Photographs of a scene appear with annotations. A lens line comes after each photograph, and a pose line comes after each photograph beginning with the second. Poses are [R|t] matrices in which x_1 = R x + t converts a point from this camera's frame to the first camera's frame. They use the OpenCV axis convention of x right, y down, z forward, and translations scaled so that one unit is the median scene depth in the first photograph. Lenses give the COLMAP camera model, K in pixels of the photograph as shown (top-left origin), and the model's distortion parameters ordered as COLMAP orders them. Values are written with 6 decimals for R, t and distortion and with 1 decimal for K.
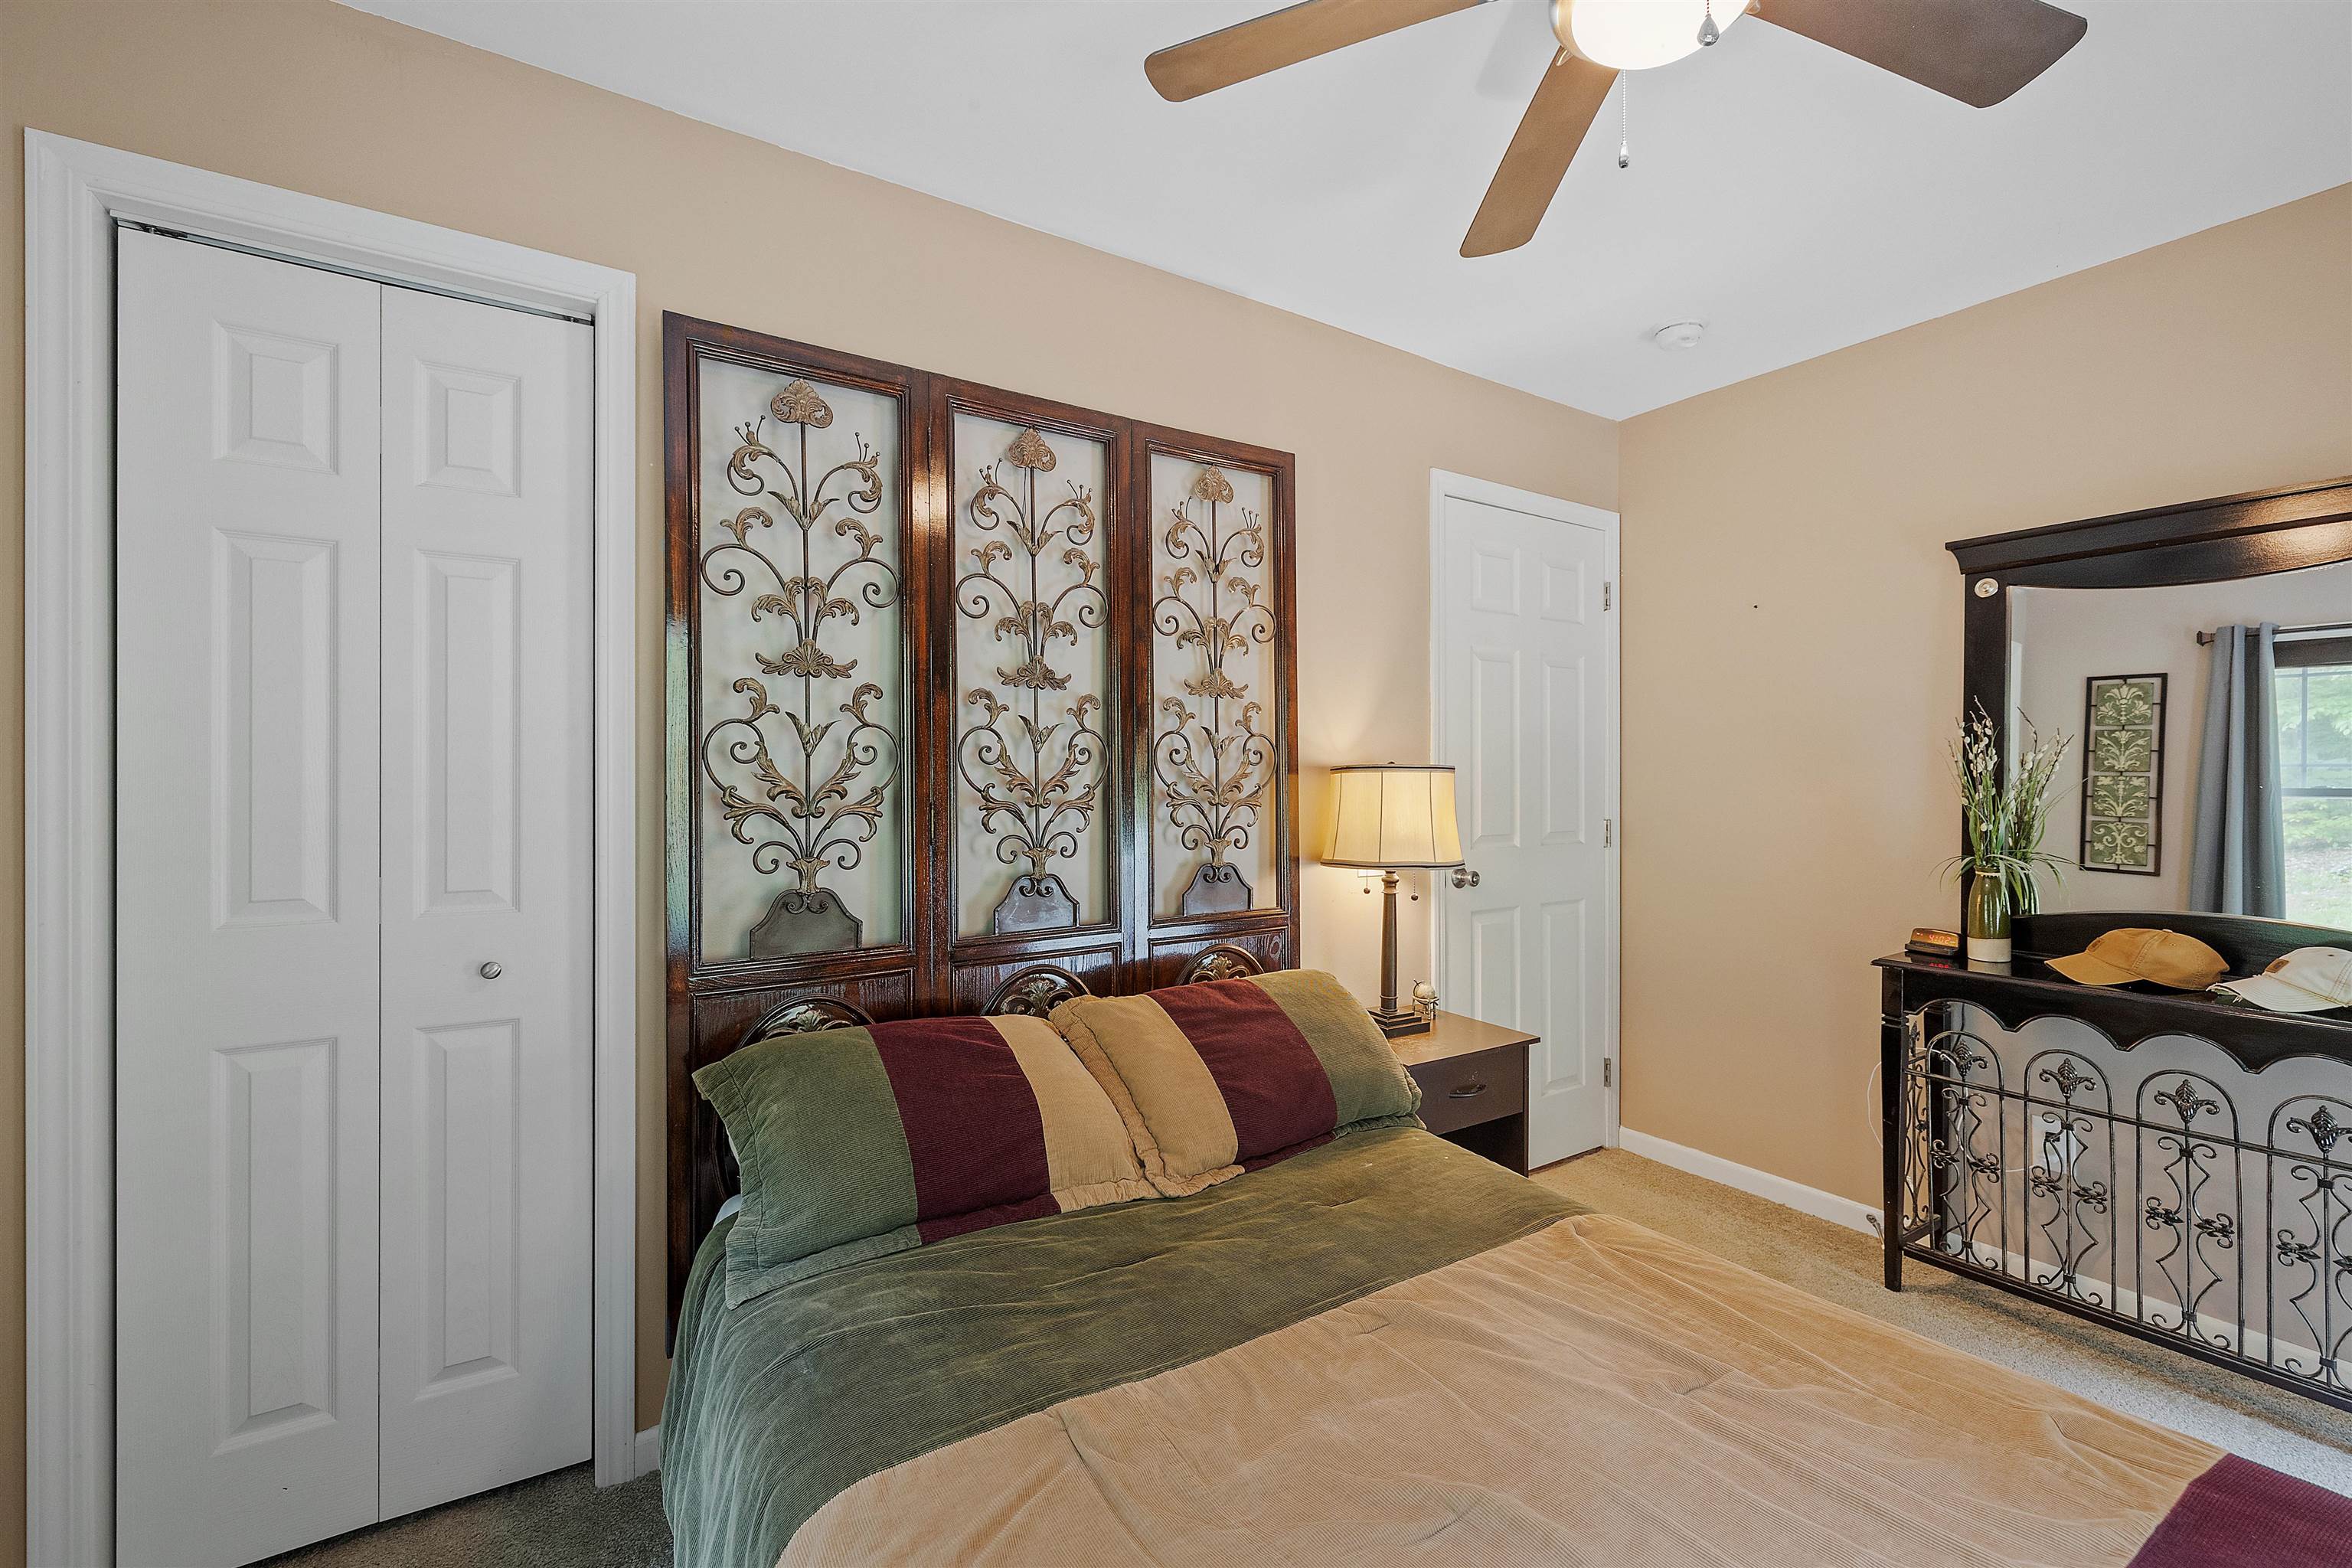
lens RADIAL K [[1008.9, 0, 1171.1], [0, 1008.9, 777.1], [0, 0, 1]] dist [0.000797, 0.000012]
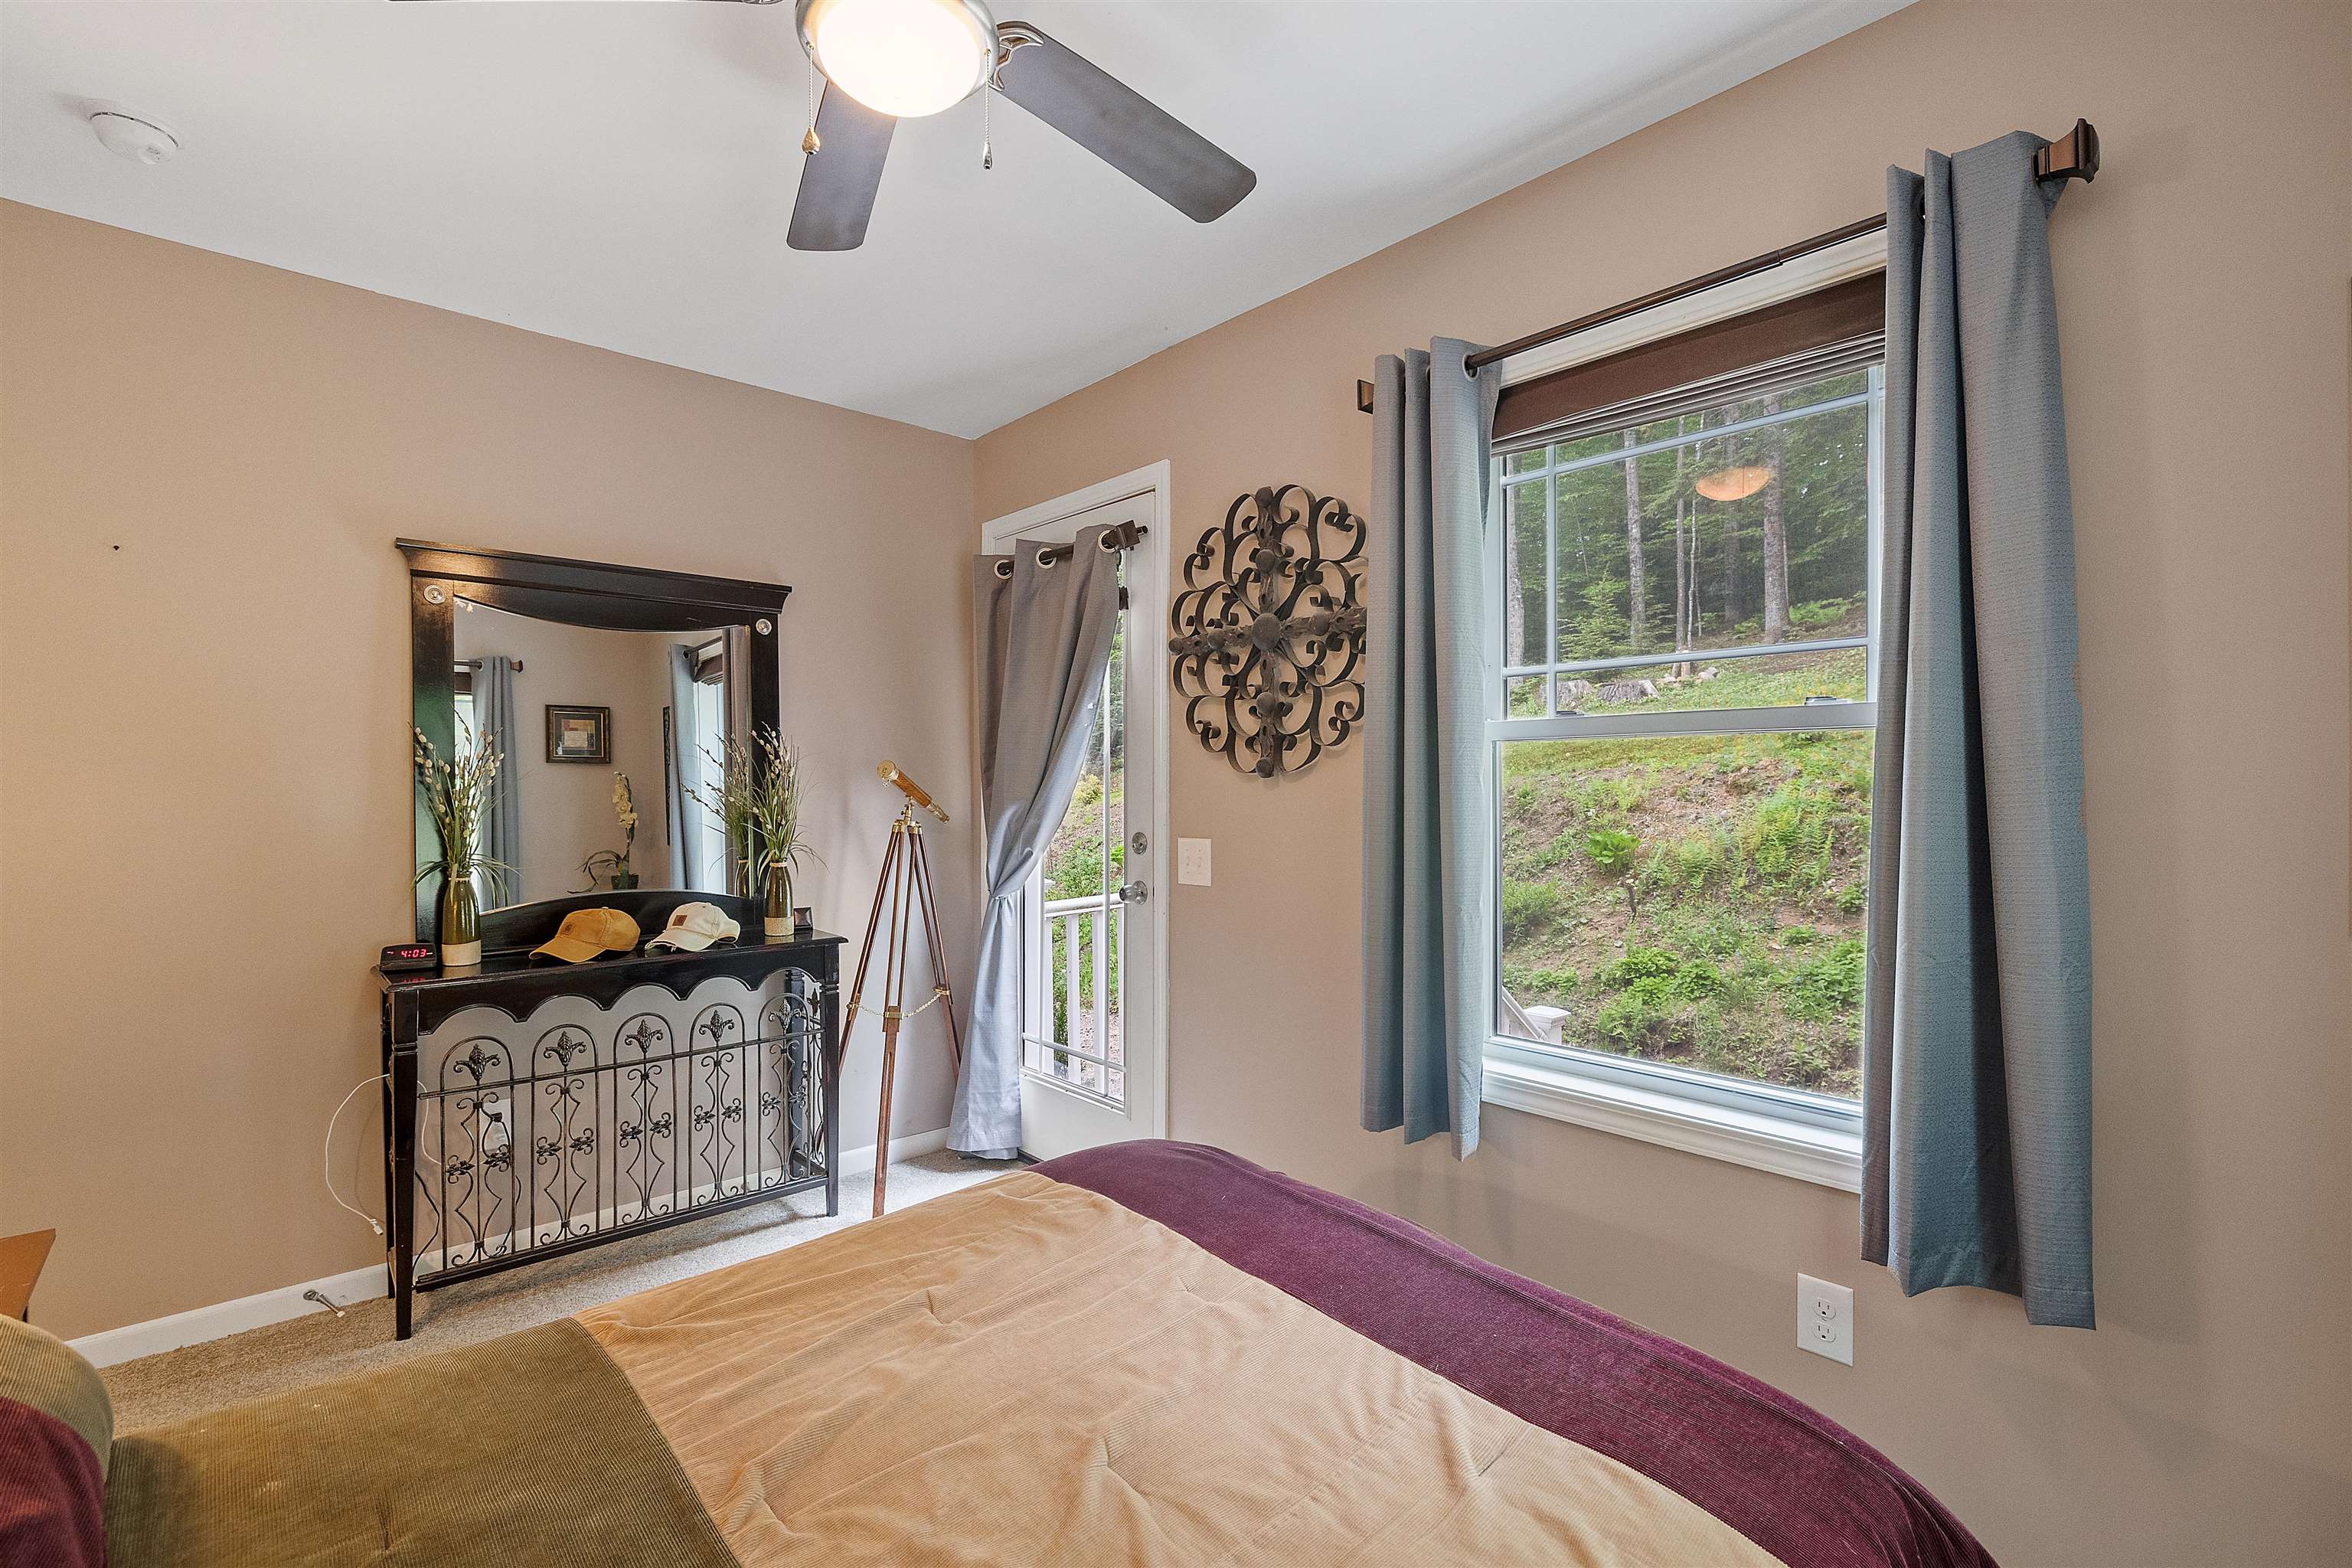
lens RADIAL K [[1070.8, 0, 1176.0], [0, 1070.8, 784.0], [0, 0, 1]] dist [0.017365, 0.000151]
pose [[-0.170371, -0.010549, 0.985323, -0.433113], [-0.006393, 0.999933, 0.009600, -0.016787], [-0.985359, -0.004663, -0.170427, 0.539452]]
